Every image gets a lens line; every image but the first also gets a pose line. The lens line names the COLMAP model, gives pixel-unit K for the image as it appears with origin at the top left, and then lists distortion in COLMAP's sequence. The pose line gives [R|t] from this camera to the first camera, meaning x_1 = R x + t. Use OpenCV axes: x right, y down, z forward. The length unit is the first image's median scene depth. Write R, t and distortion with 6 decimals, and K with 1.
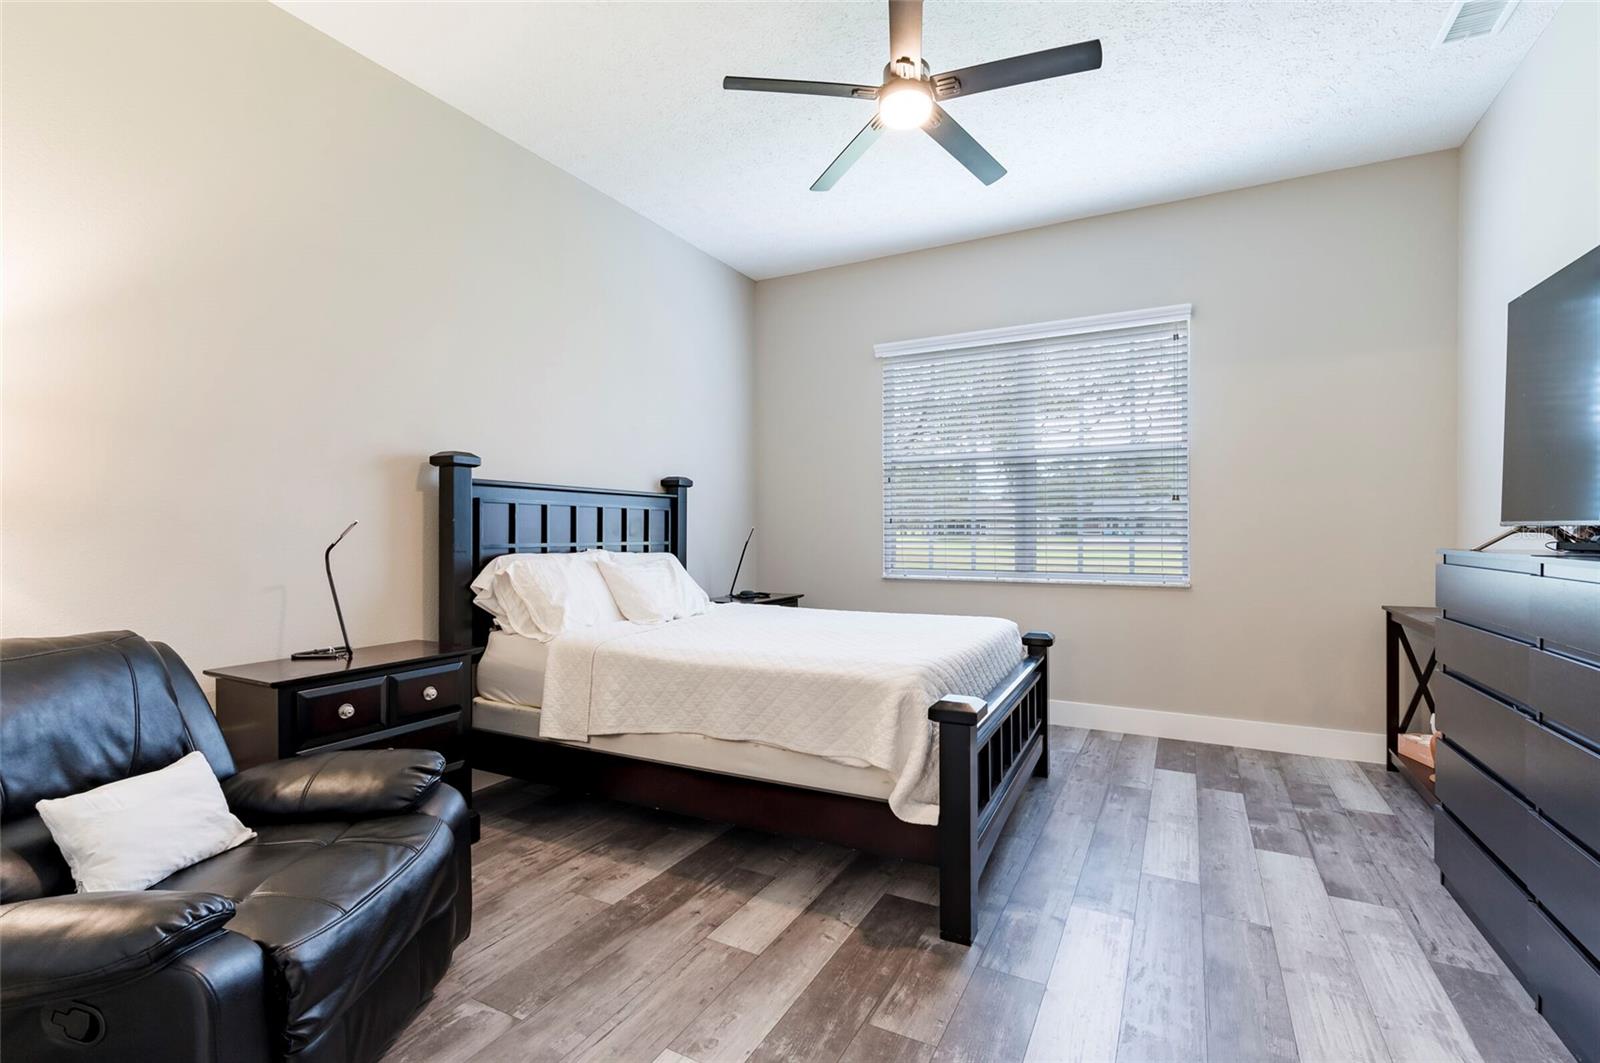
lens RADIAL K [[739.4, 0, 806.9], [0, 739.4, 535.2], [0, 0, 1]] dist [-0.000034, 0.000111]
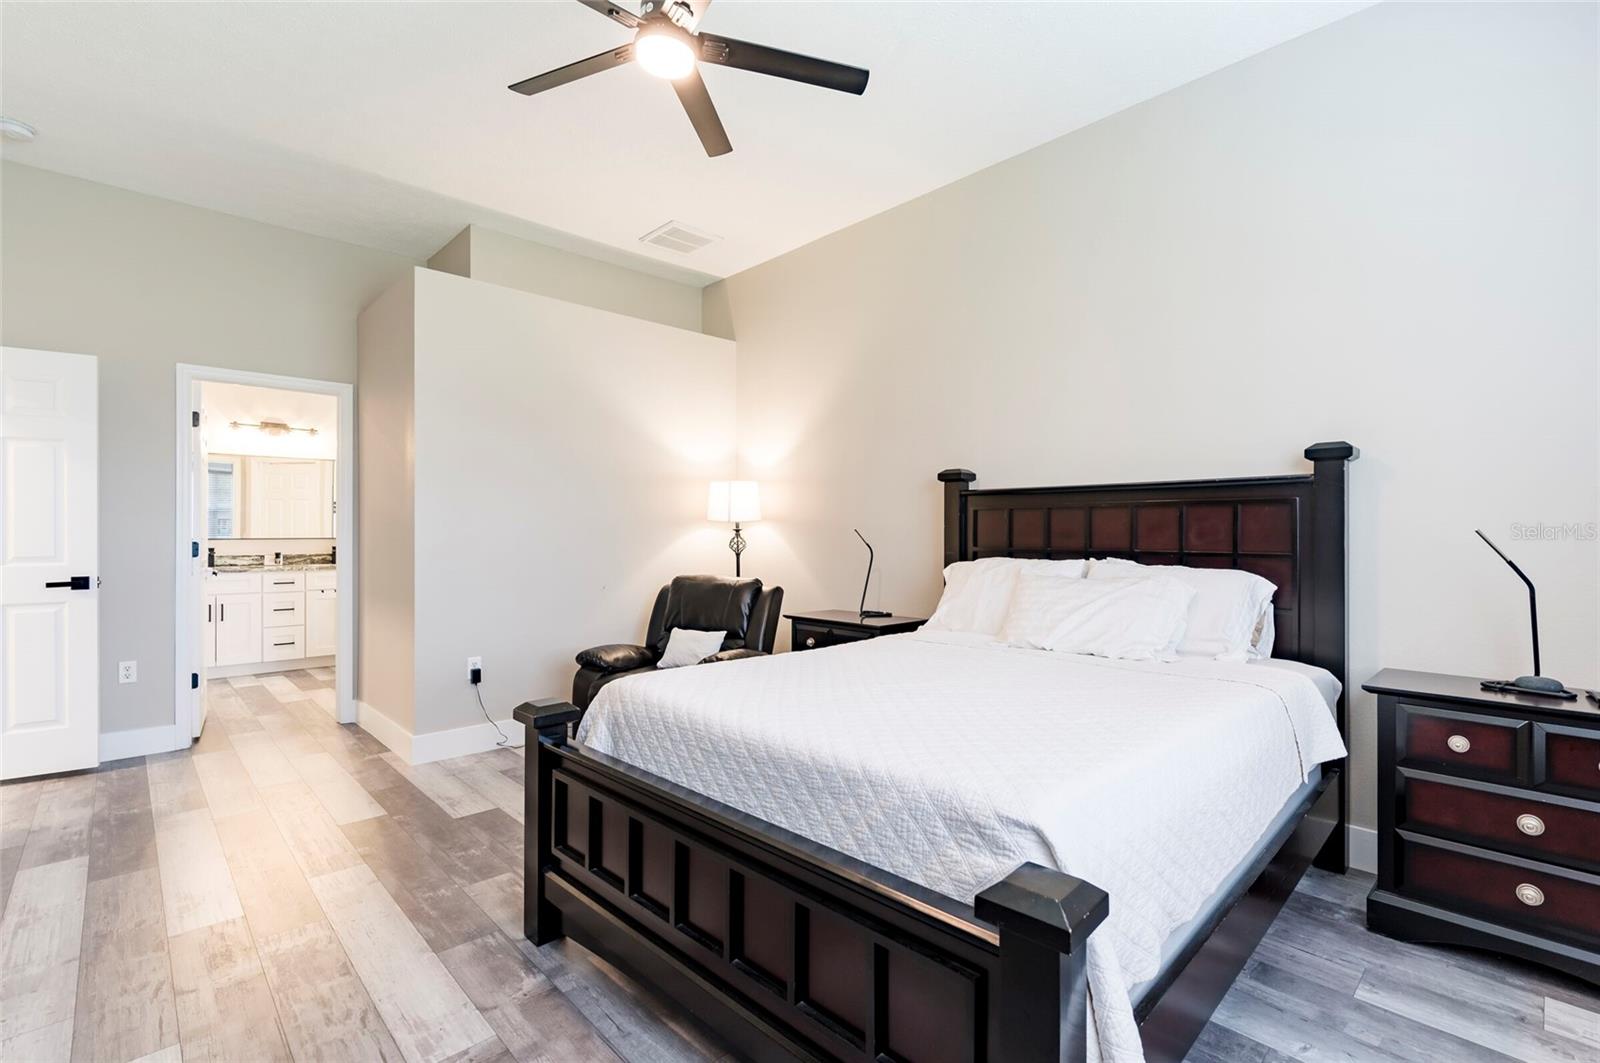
lens RADIAL K [[717.6, 0, 801.1], [0, 717.6, 532.5], [0, 0, 1]] dist [-0.000449, 0.000215]
pose [[-0.327906, 0.006419, -0.944688, 1.007087], [0.009136, 0.999952, 0.003623, -0.017660], [0.944666, -0.007443, -0.327949, 1.635276]]
